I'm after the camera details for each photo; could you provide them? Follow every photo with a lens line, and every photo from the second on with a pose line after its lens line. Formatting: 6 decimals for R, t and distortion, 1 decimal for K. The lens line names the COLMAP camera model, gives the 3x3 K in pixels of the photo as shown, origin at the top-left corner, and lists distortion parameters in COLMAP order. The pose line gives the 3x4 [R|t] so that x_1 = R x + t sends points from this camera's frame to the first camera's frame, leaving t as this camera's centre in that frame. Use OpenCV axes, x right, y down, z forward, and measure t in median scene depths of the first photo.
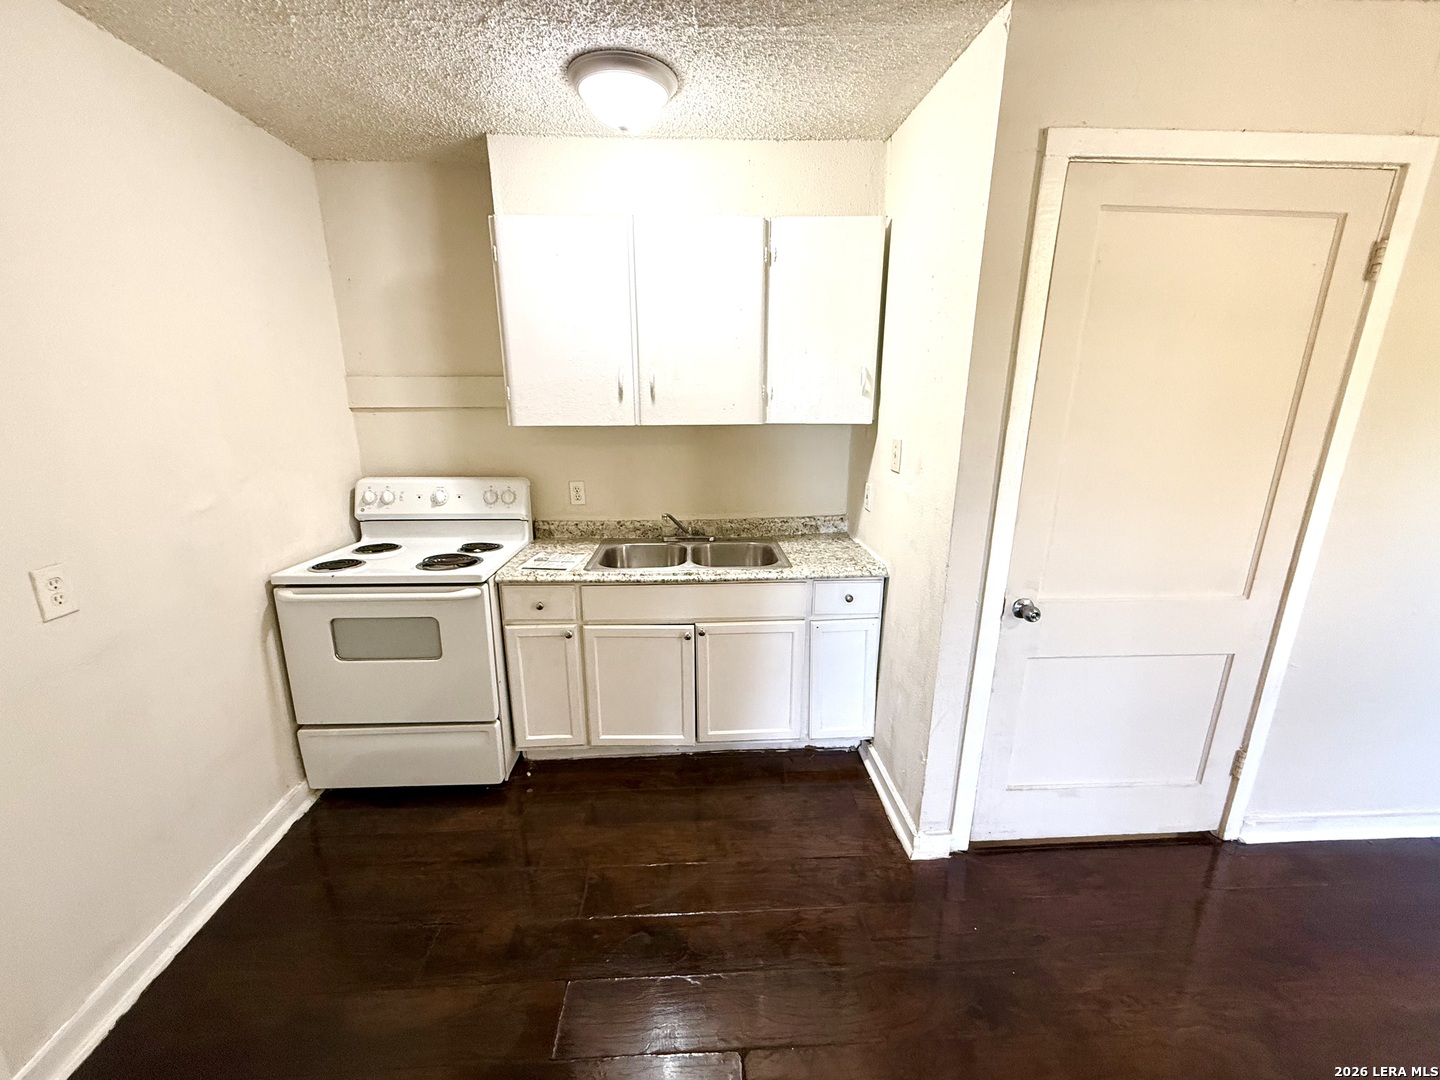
lens RADIAL K [[574.7, 0, 717.4], [0, 574.7, 536.1], [0, 0, 1]] dist [0.000124, 0.000037]
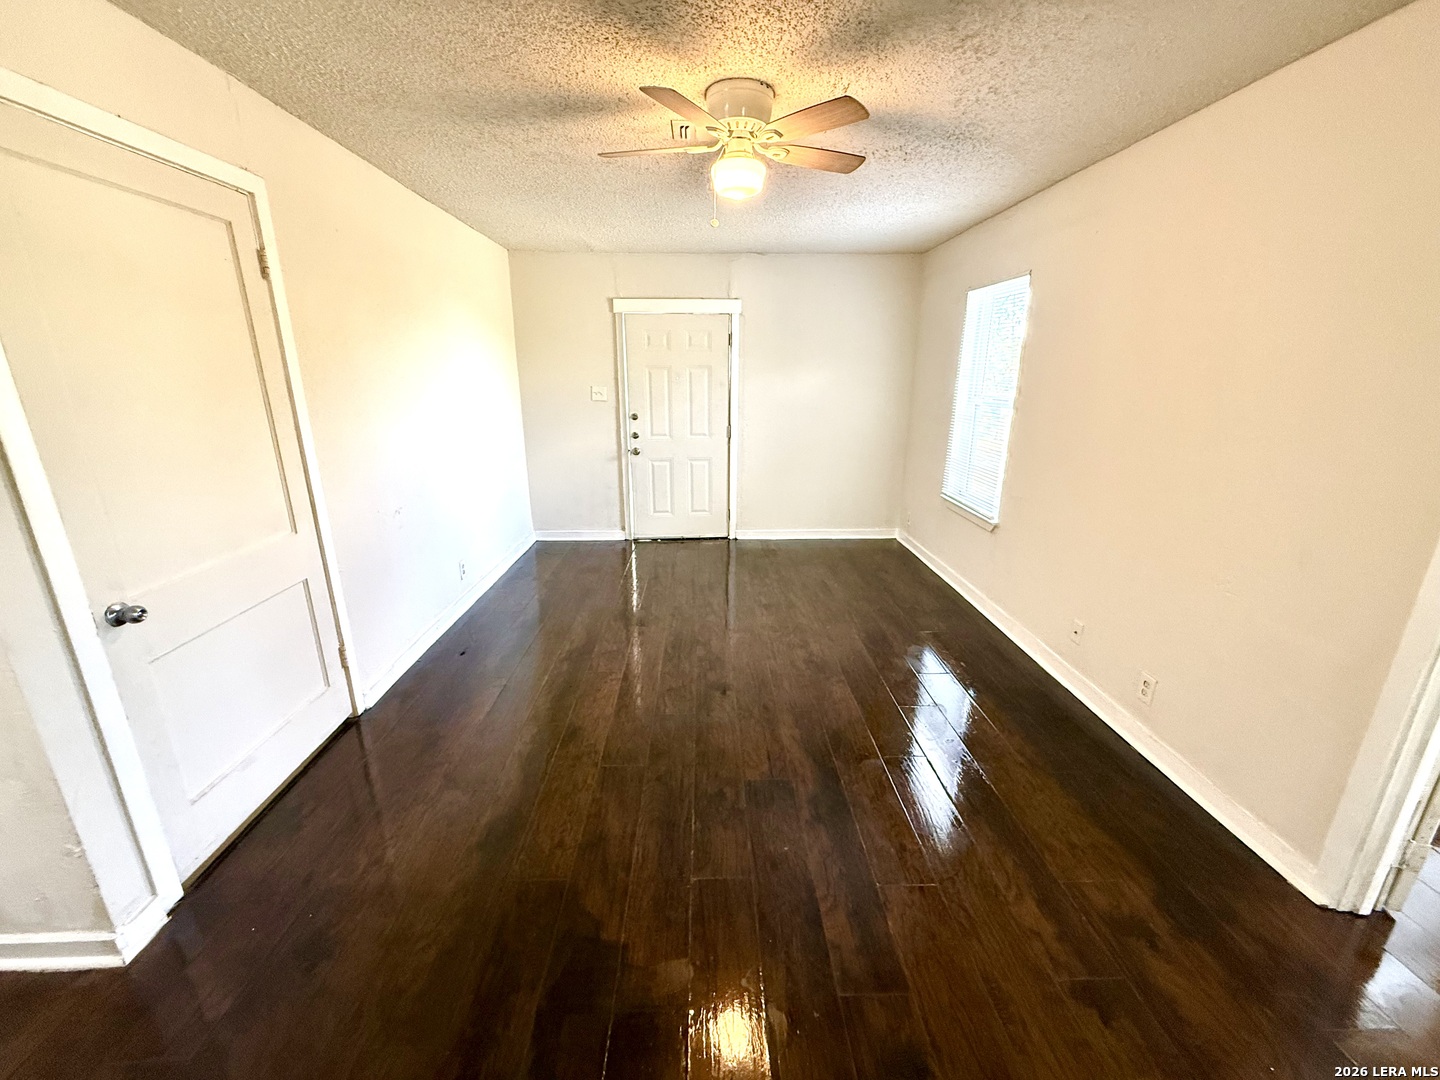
lens RADIAL K [[579.3, 0, 720.0], [0, 579.3, 540.0], [0, 0, 1]] dist [0.000581, -0.000157]
pose [[0.019160, -0.289112, 0.957103, -0.260649], [0.246854, 0.929011, 0.275685, 0.003056], [-0.968863, 0.230983, 0.089168, 0.005276]]
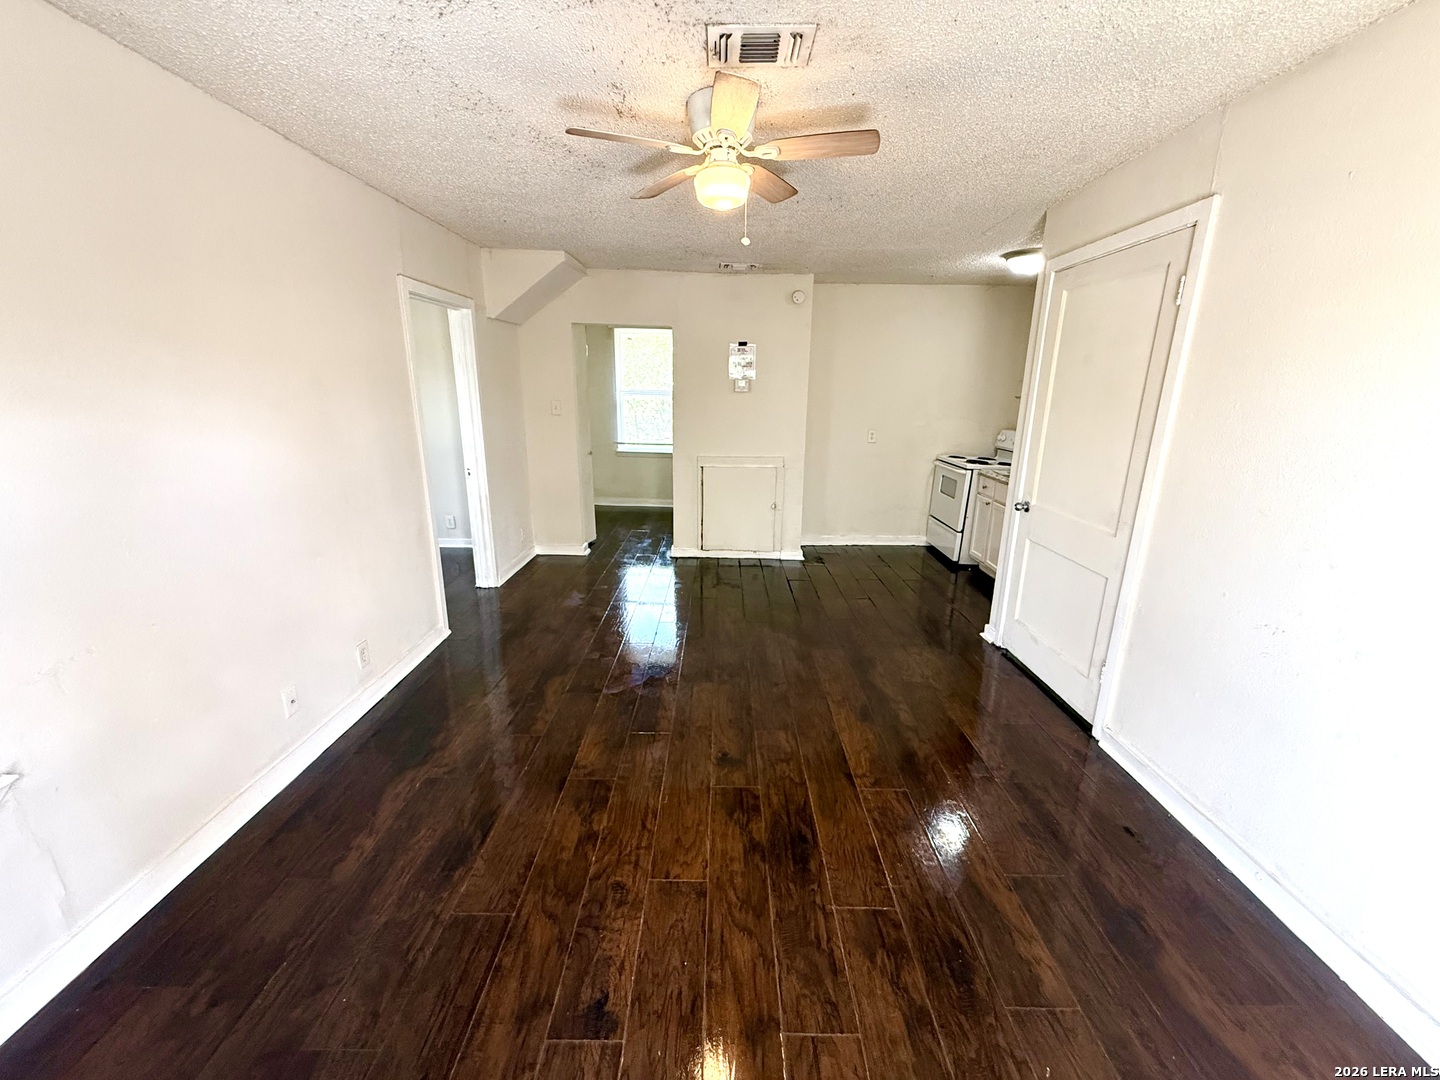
lens RADIAL K [[579.3, 0, 720.0], [0, 579.3, 540.0], [0, 0, 1]] dist [0.000581, -0.000157]
pose [[-0.052858, 0.252049, -0.966270, 2.316102], [-0.257824, 0.931371, 0.257050, 0.002163], [0.964745, 0.262714, 0.015754, 0.064718]]
